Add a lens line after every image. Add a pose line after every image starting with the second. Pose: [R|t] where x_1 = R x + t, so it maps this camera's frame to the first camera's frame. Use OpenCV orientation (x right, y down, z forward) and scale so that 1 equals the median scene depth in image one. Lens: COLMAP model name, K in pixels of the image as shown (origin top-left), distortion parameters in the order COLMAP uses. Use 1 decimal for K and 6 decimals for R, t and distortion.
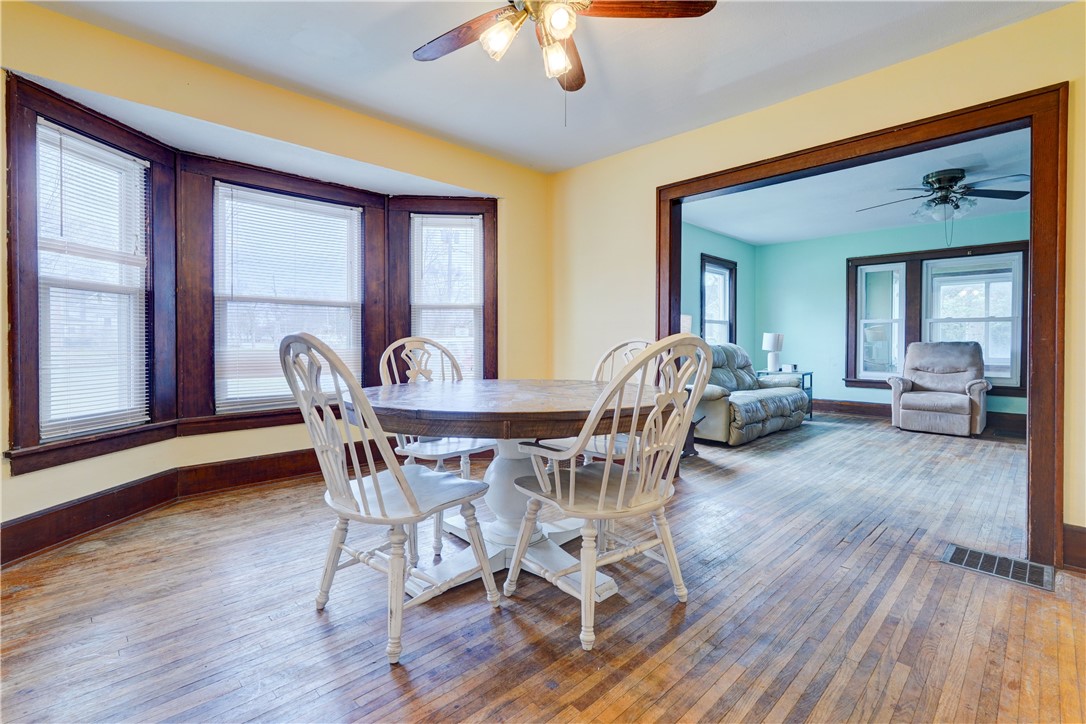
lens RADIAL K [[498.5, 0, 479.6], [0, 498.5, 344.2], [0, 0, 1]] dist [0.000372, 0.000549]
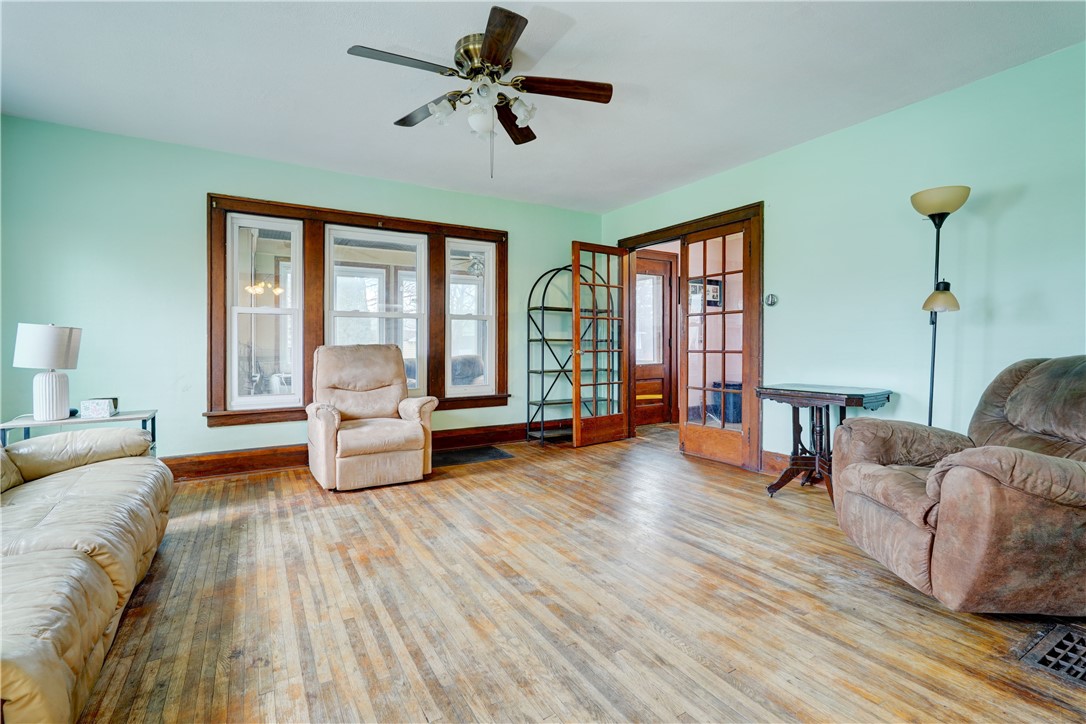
lens RADIAL K [[498.3, 0, 598.7], [0, 498.3, 346.8], [0, 0, 1]] dist [-0.022791, 0.011142]
pose [[0.105232, -0.007435, 0.994420, 0.294935], [0.009786, 0.999931, 0.006440, -0.002893], [-0.994400, 0.009054, 0.105298, 0.631502]]
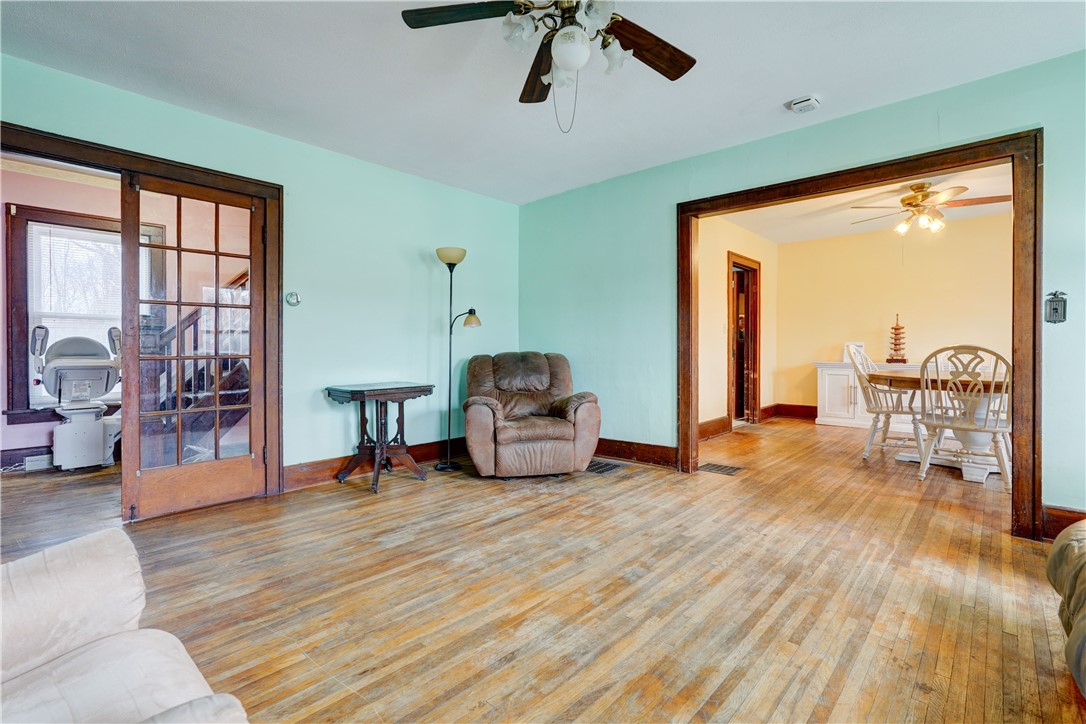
lens RADIAL K [[510.4, 0, 480.4], [0, 510.4, 339.7], [0, 0, 1]] dist [-0.008310, 0.001641]
pose [[-0.998539, -0.003700, -0.053900, 0.804019], [-0.003293, 0.999965, -0.007645, -0.004724], [0.053927, -0.007456, -0.998517, 1.127419]]
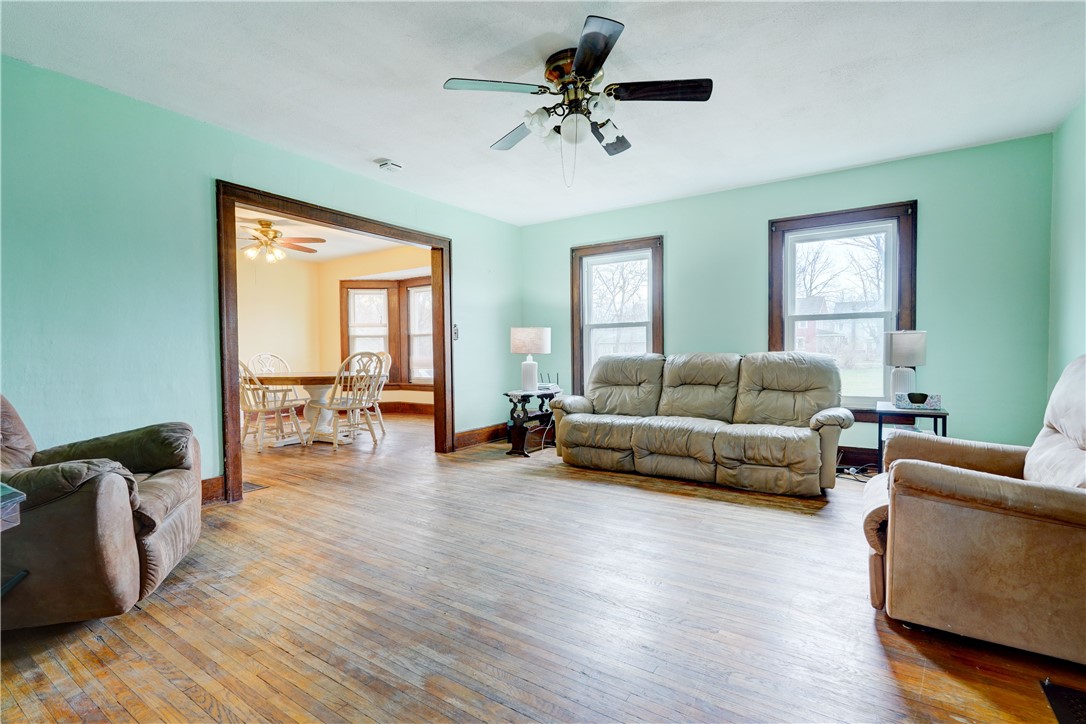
lens RADIAL K [[472.0, 0, 591.8], [0, 472.0, 364.2], [0, 0, 1]] dist [-0.017269, 0.000151]
pose [[0.318417, 0.018645, -0.947767, 1.143948], [0.003414, 0.999778, 0.020815, 0.001256], [0.947944, -0.009863, 0.318283, 0.653706]]
